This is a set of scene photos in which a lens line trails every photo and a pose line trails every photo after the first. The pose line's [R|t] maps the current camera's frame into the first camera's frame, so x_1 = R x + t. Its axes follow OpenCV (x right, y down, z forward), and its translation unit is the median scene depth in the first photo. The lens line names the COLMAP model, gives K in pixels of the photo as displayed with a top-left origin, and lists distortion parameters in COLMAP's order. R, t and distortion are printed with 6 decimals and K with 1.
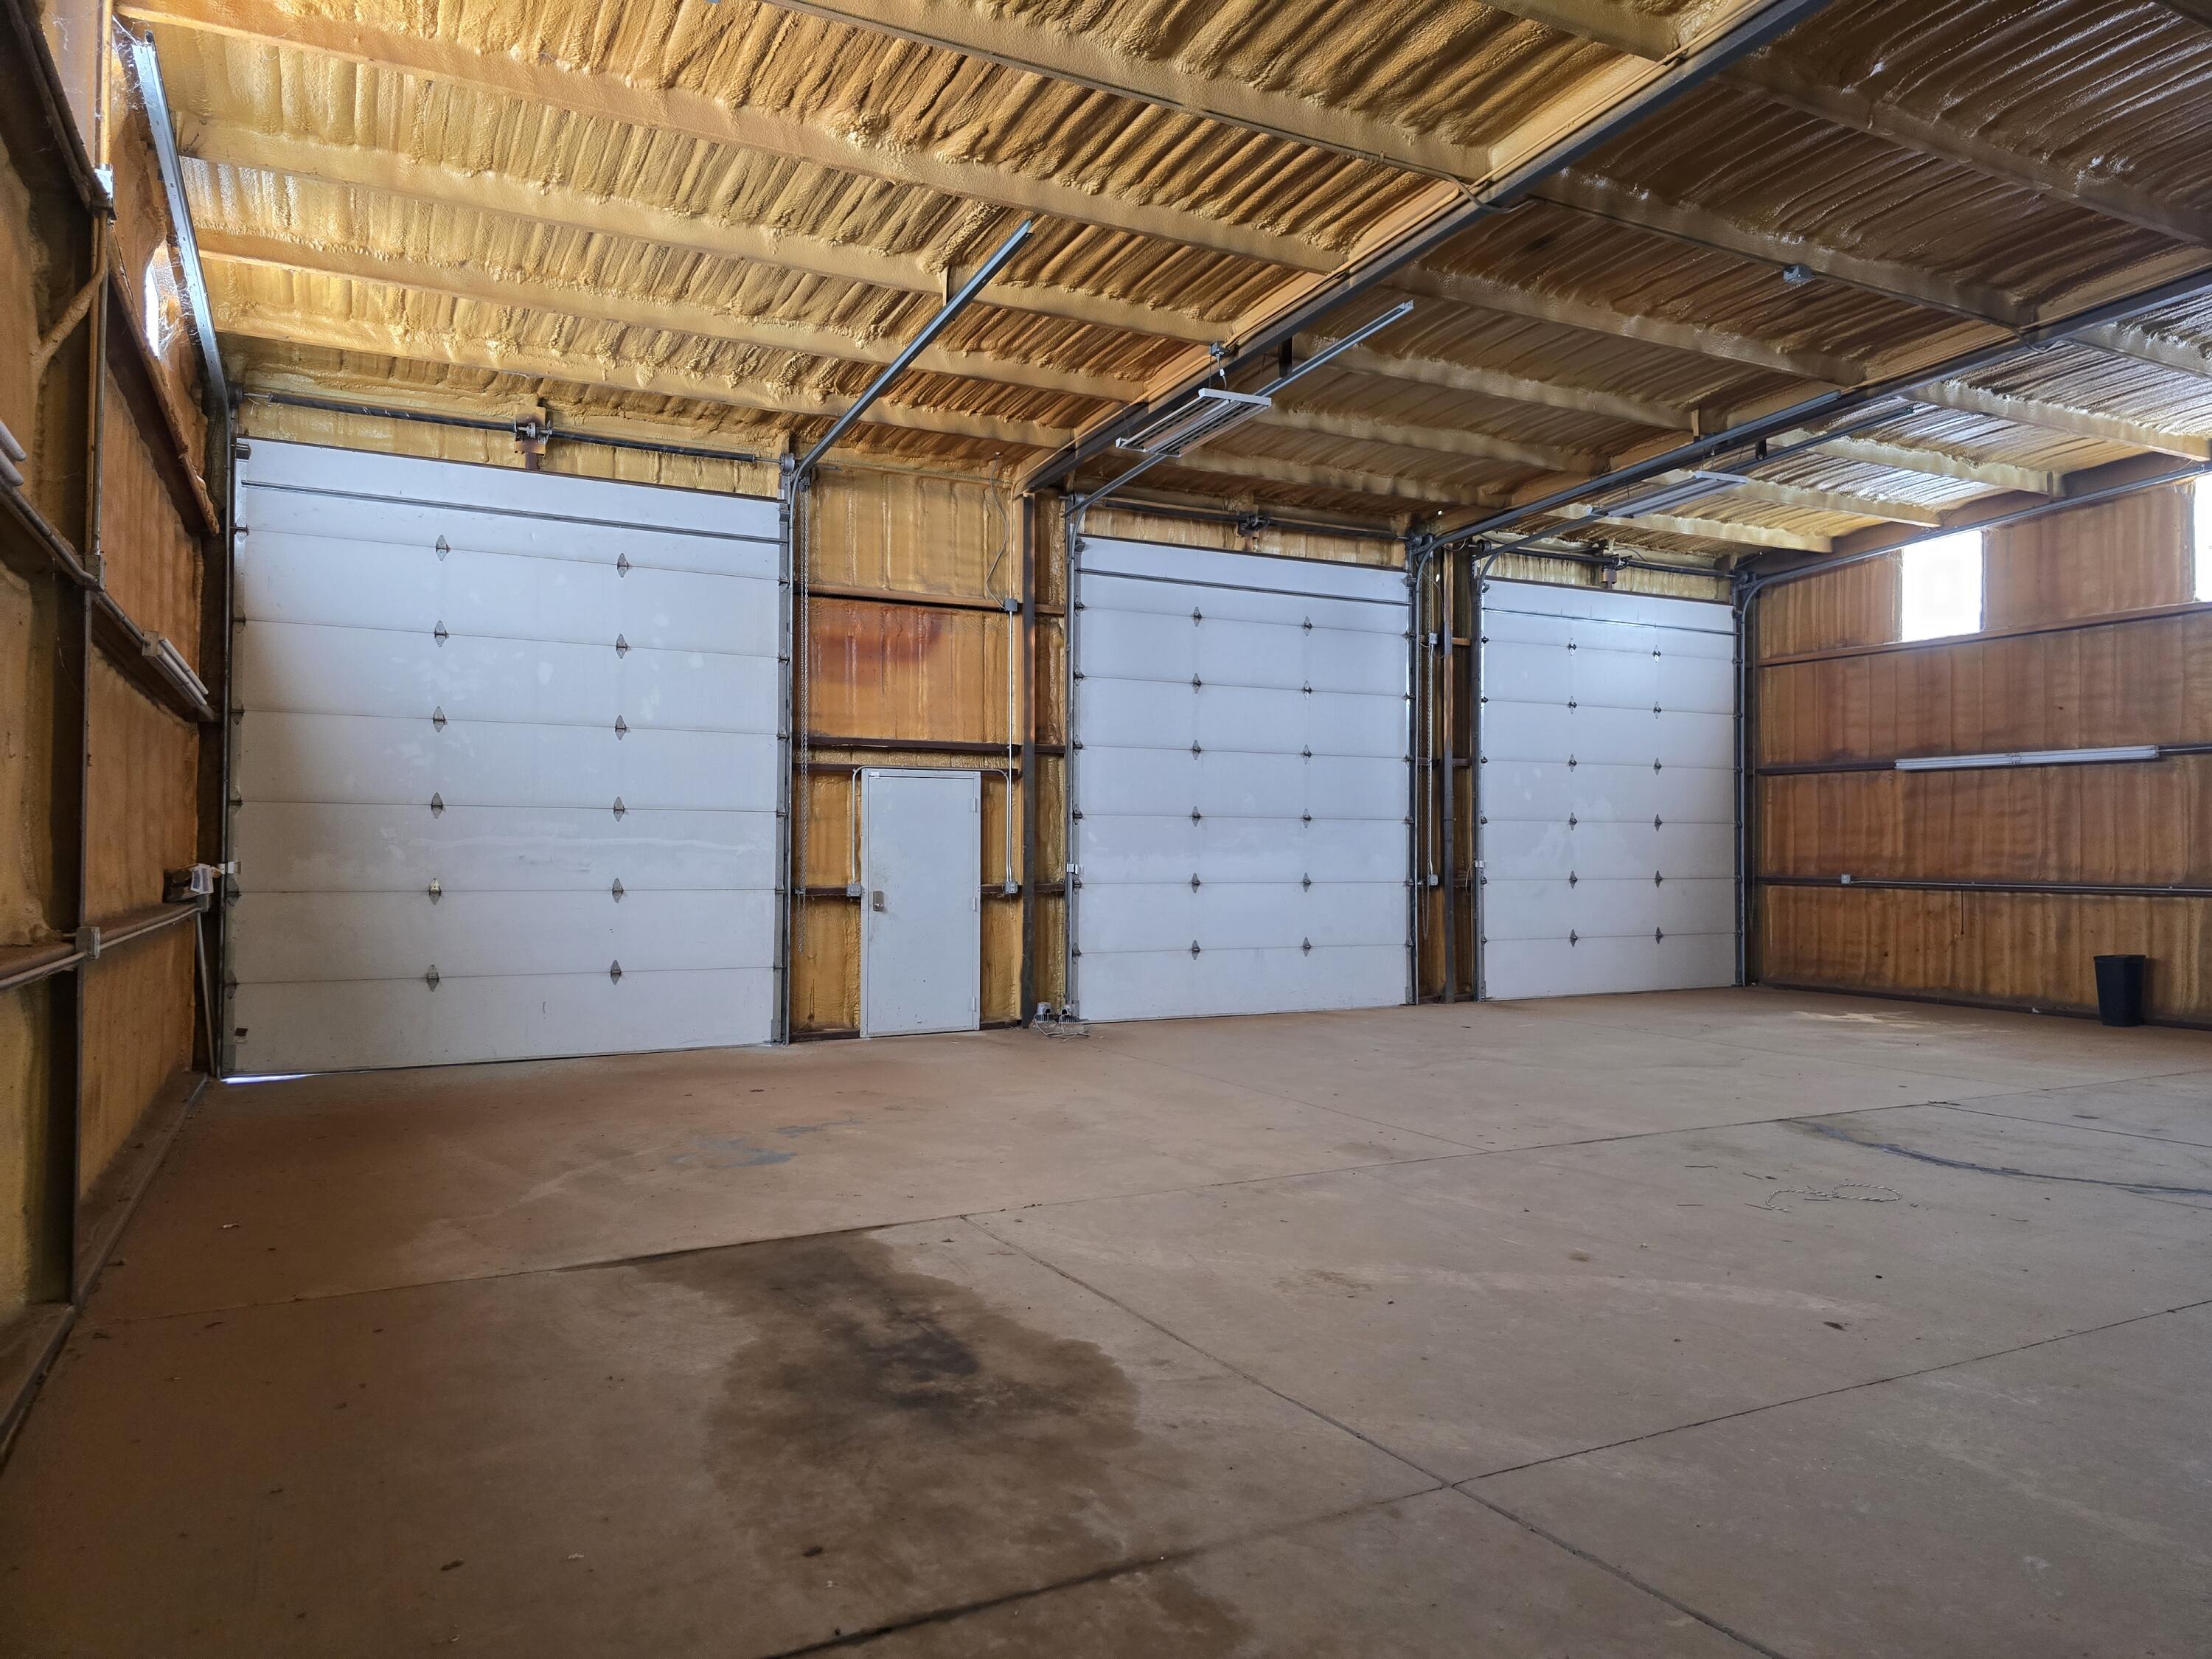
lens RADIAL K [[1451.8, 0, 1103.2], [0, 1451.8, 817.9], [0, 0, 1]] dist [0.055423, -0.046711]
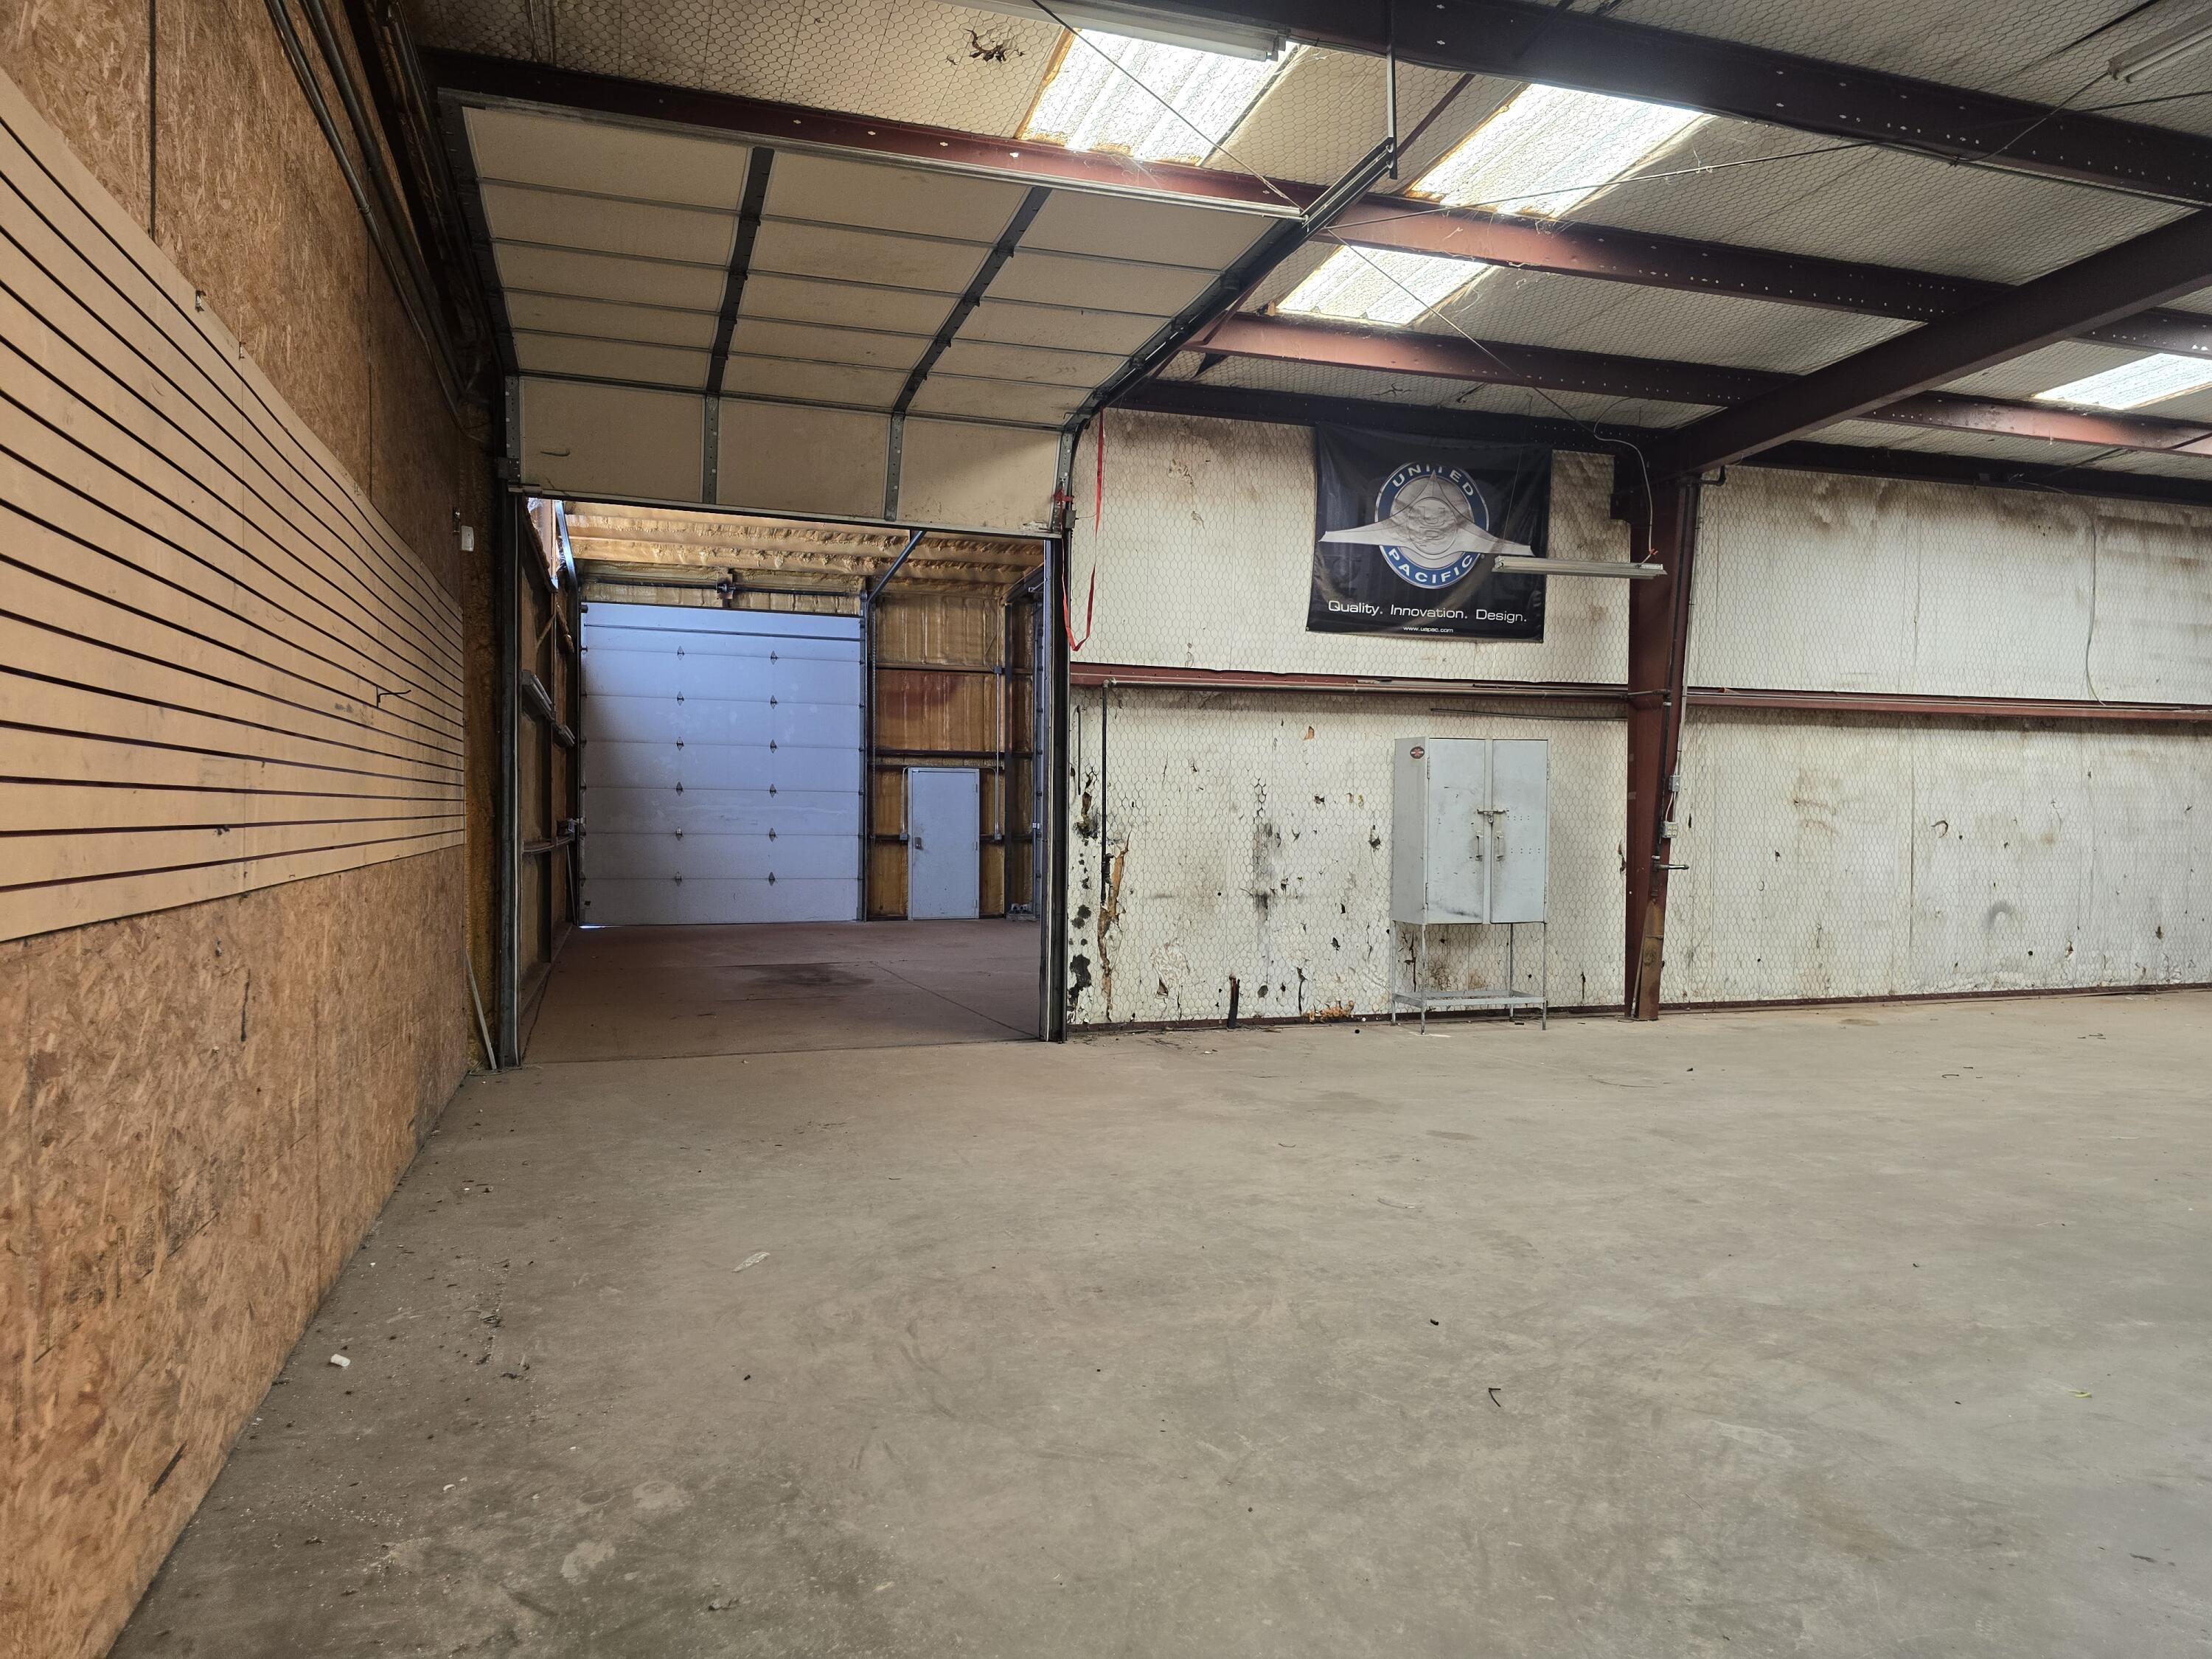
lens RADIAL K [[1464.4, 0, 1116.5], [0, 1464.4, 842.2], [0, 0, 1]] dist [0.057125, -0.056997]
pose [[0.986739, 0.007598, -0.162139, 0.374239], [-0.001596, 0.999310, 0.037117, -0.009923], [0.162309, -0.036366, 0.986070, -0.714729]]
